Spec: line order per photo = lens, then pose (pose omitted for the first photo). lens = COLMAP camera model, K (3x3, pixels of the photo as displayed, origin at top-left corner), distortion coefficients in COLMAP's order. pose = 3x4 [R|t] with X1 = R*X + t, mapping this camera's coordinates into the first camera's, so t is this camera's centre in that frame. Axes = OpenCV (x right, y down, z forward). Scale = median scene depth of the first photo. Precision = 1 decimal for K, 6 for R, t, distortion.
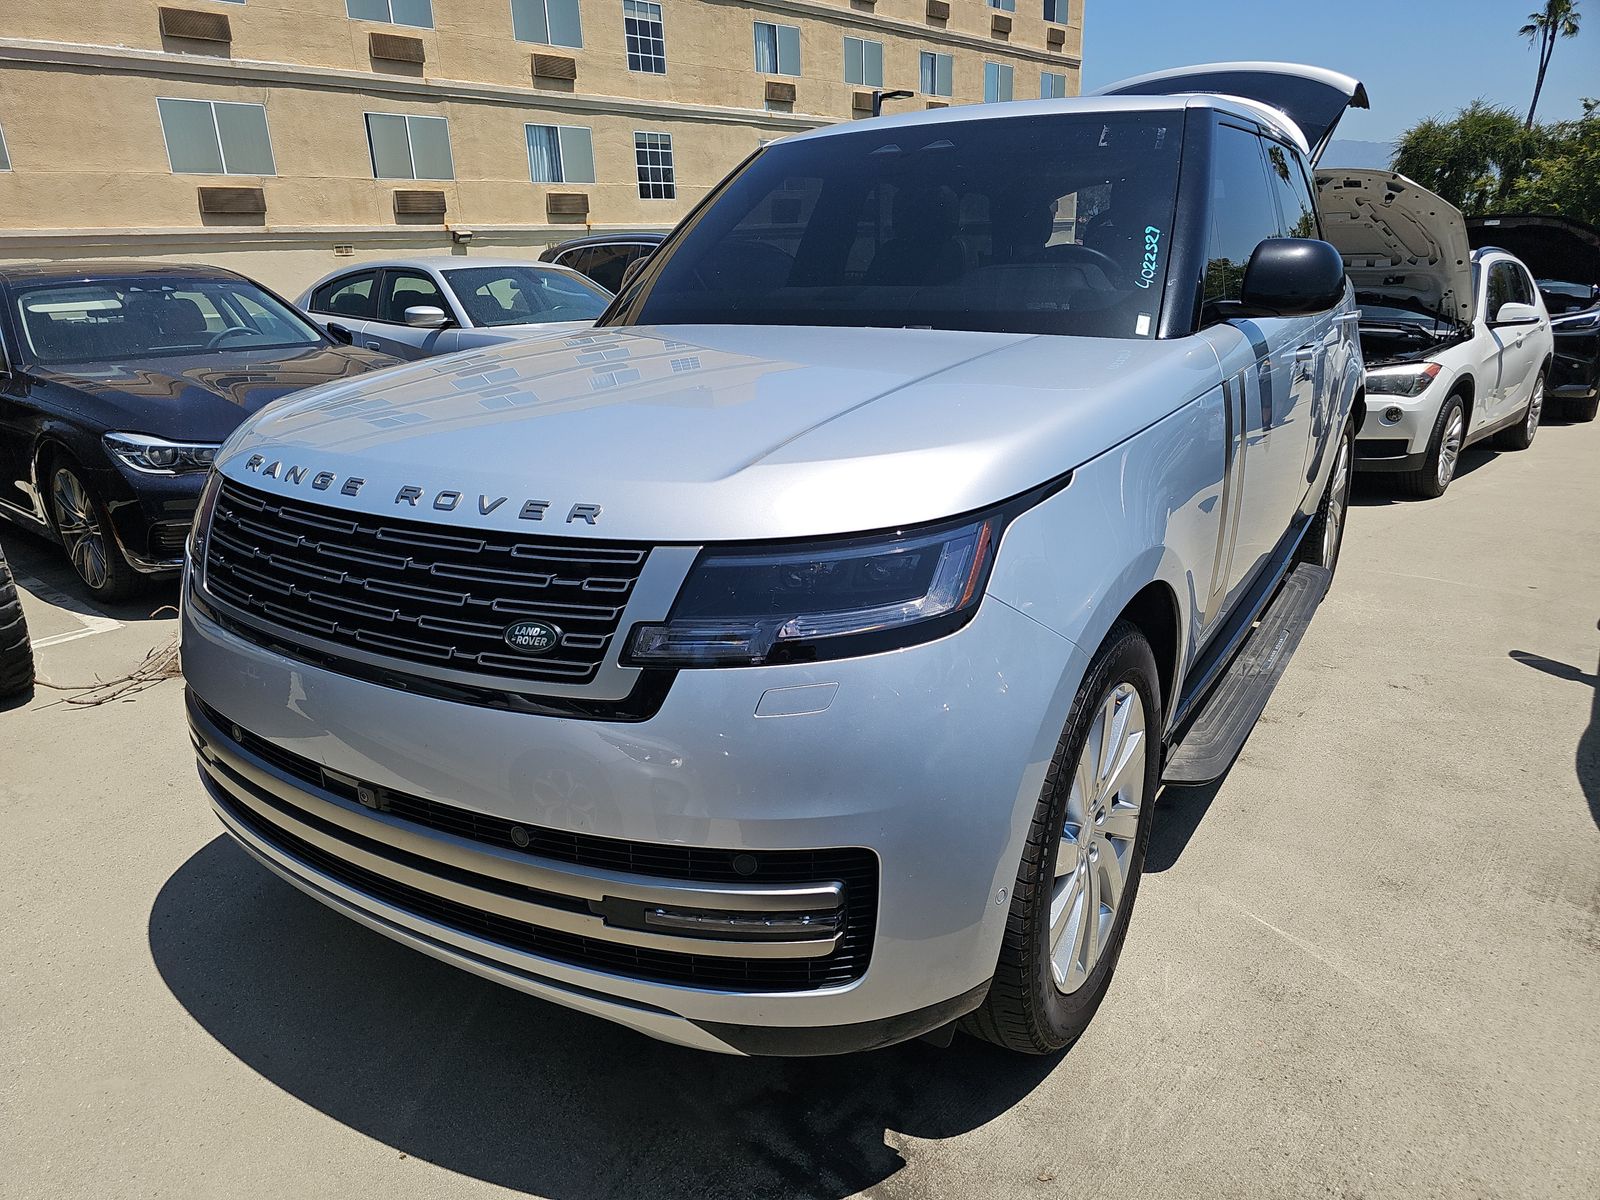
lens RADIAL K [[1200.2, 0, 801.2], [0, 1200.2, 628.7], [0, 0, 1]] dist [0.016957, -0.009924]
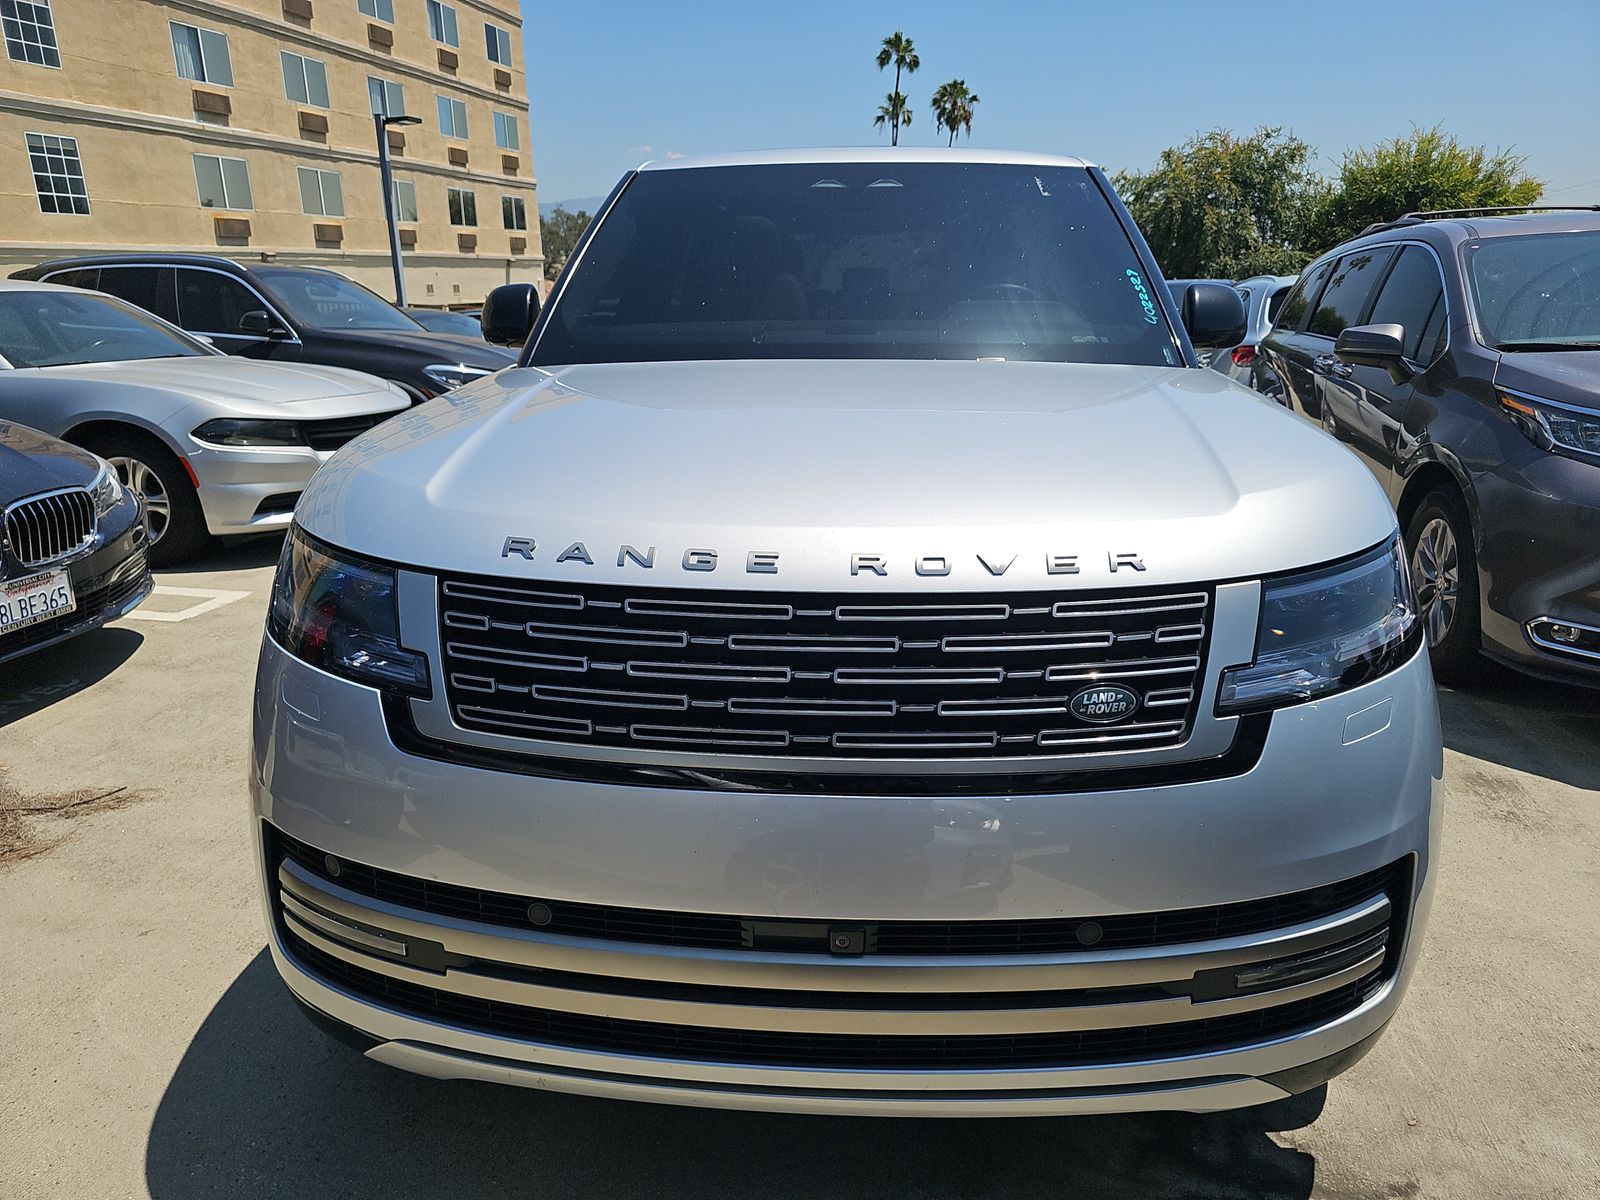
lens RADIAL K [[1169.7, 0, 800.0], [0, 1169.7, 600.0], [0, 0, 1]] dist [0.047933, -0.050039]
pose [[0.848959, -0.115541, 0.515674, -0.142104], [0.139226, 0.990233, -0.007340, -0.015668], [-0.509790, 0.078026, 0.856753, 0.059940]]
